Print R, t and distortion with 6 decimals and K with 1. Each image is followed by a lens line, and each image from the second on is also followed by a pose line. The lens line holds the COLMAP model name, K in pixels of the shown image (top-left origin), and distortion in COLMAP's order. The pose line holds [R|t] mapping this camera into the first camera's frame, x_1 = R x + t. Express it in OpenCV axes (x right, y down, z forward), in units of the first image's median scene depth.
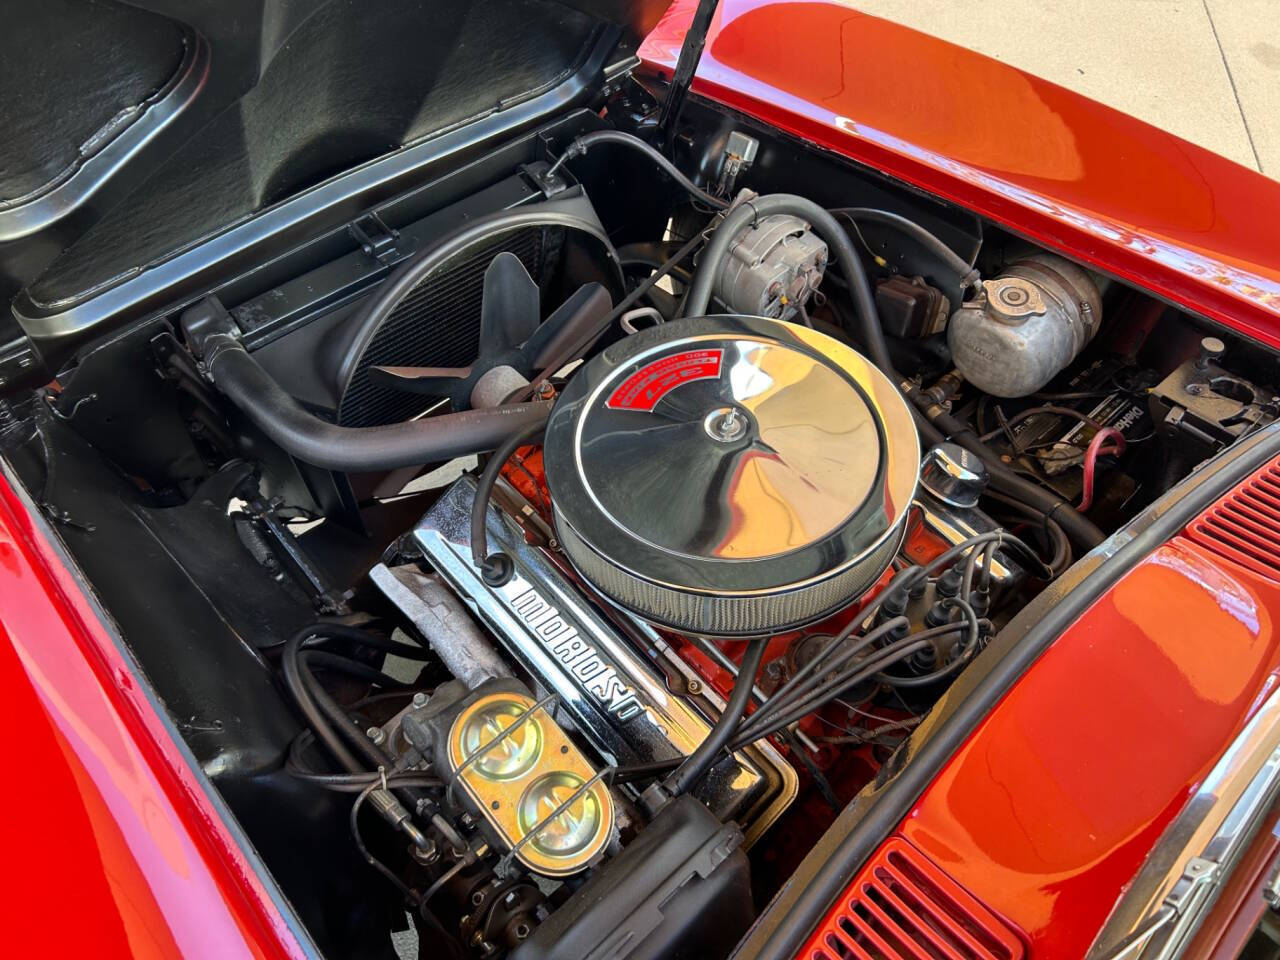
lens RADIAL K [[981.8, 0, 640.0], [0, 981.8, 480.0], [0, 0, 1]] dist [0.070228, -0.100688]
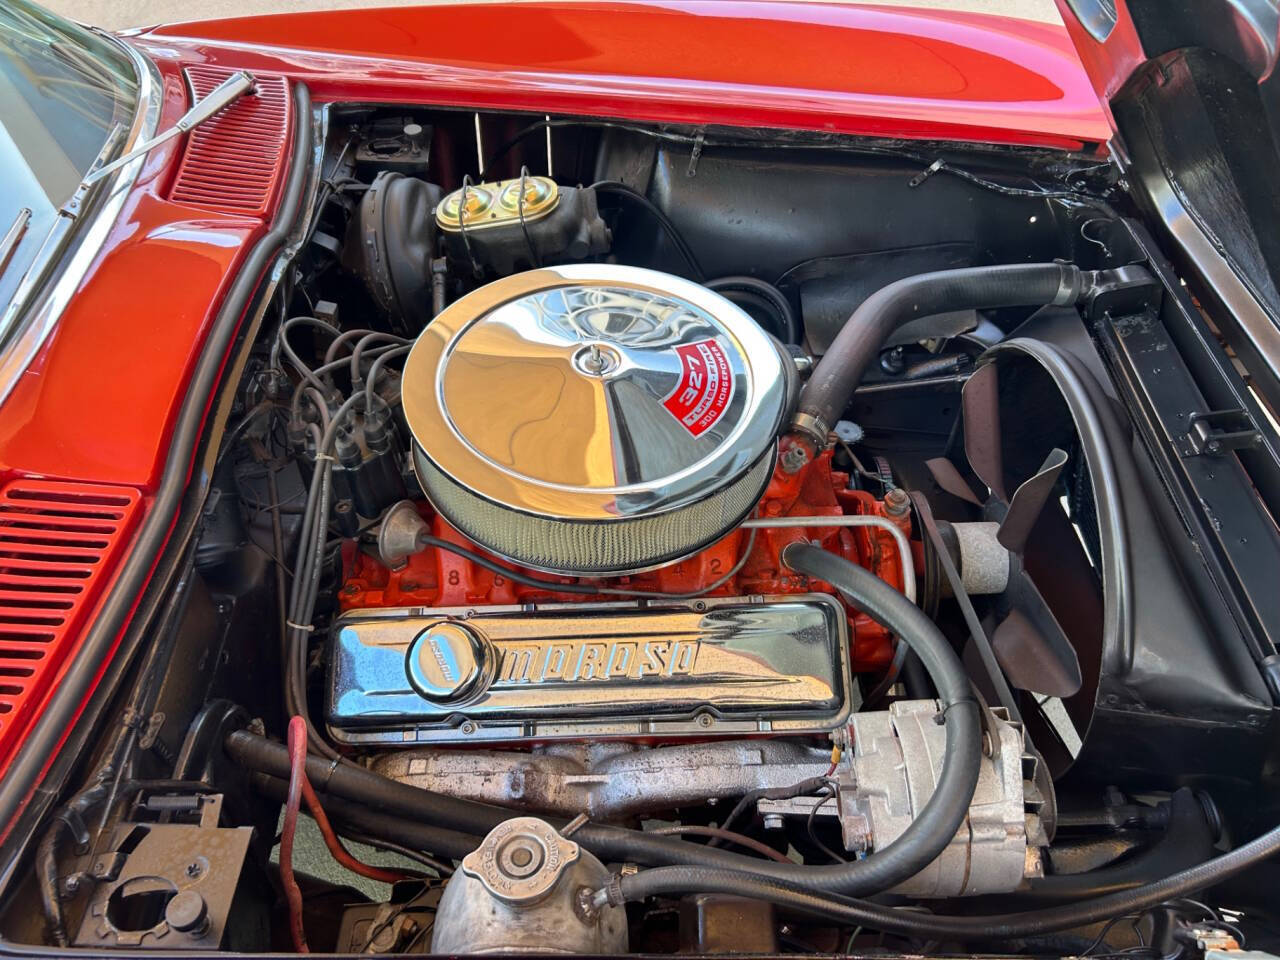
lens RADIAL K [[1009.8, 0, 627.5], [0, 1009.8, 472.0], [0, 0, 1]] dist [0.033309, 0.002574]
pose [[-0.676404, 0.548901, -0.491107, 0.451834], [-0.558167, 0.053026, 0.828032, -0.653498], [0.480549, 0.834204, 0.270512, 0.606789]]
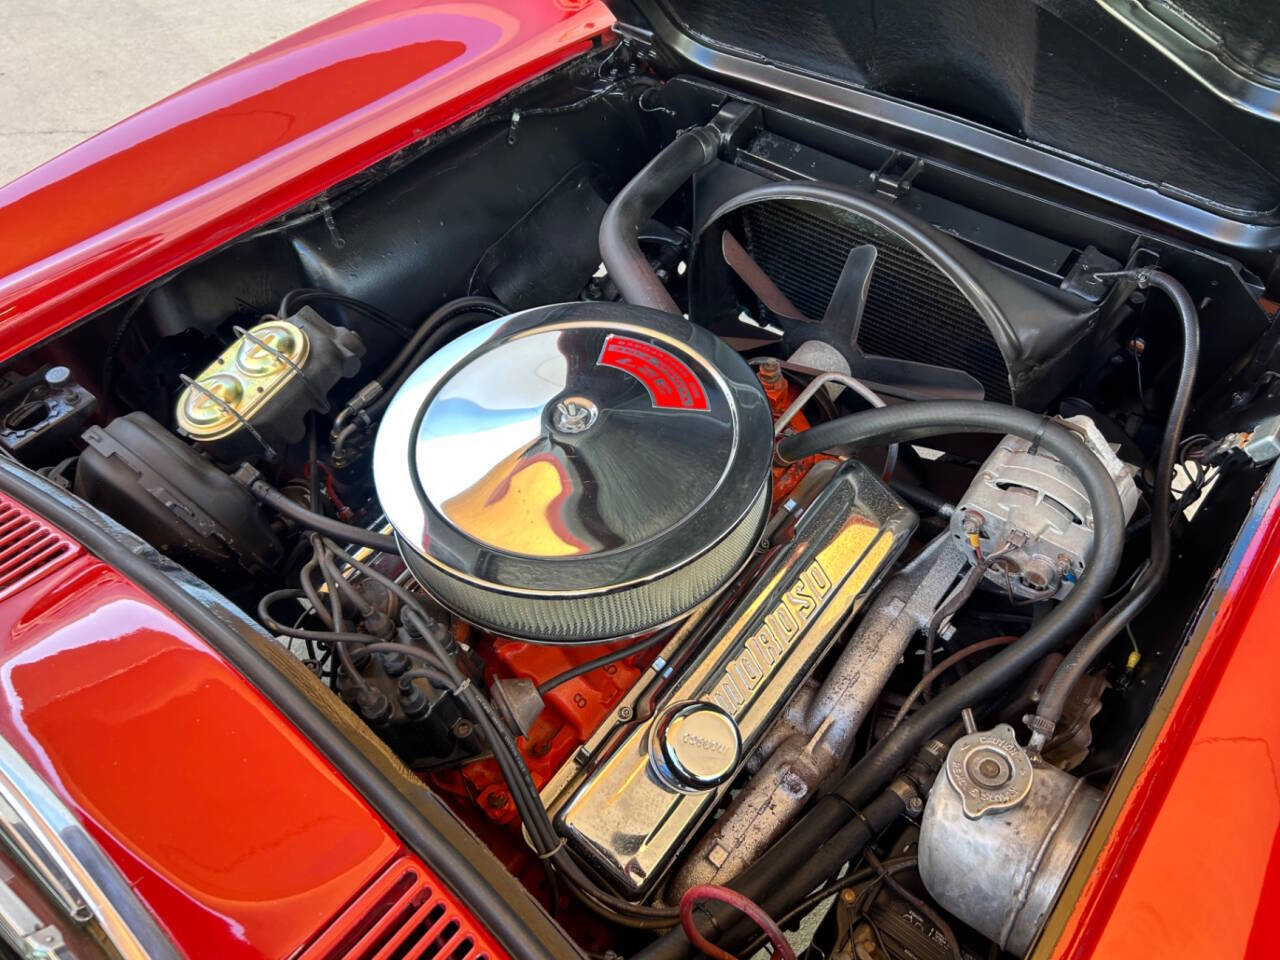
lens RADIAL K [[1009.8, 0, 627.5], [0, 1009.8, 472.0], [0, 0, 1]] dist [0.033309, 0.002574]
pose [[0.150370, 0.761796, -0.630124, 0.541063], [-0.720264, 0.521012, 0.458003, -0.367328], [0.677207, 0.384985, 0.627038, 0.327353]]
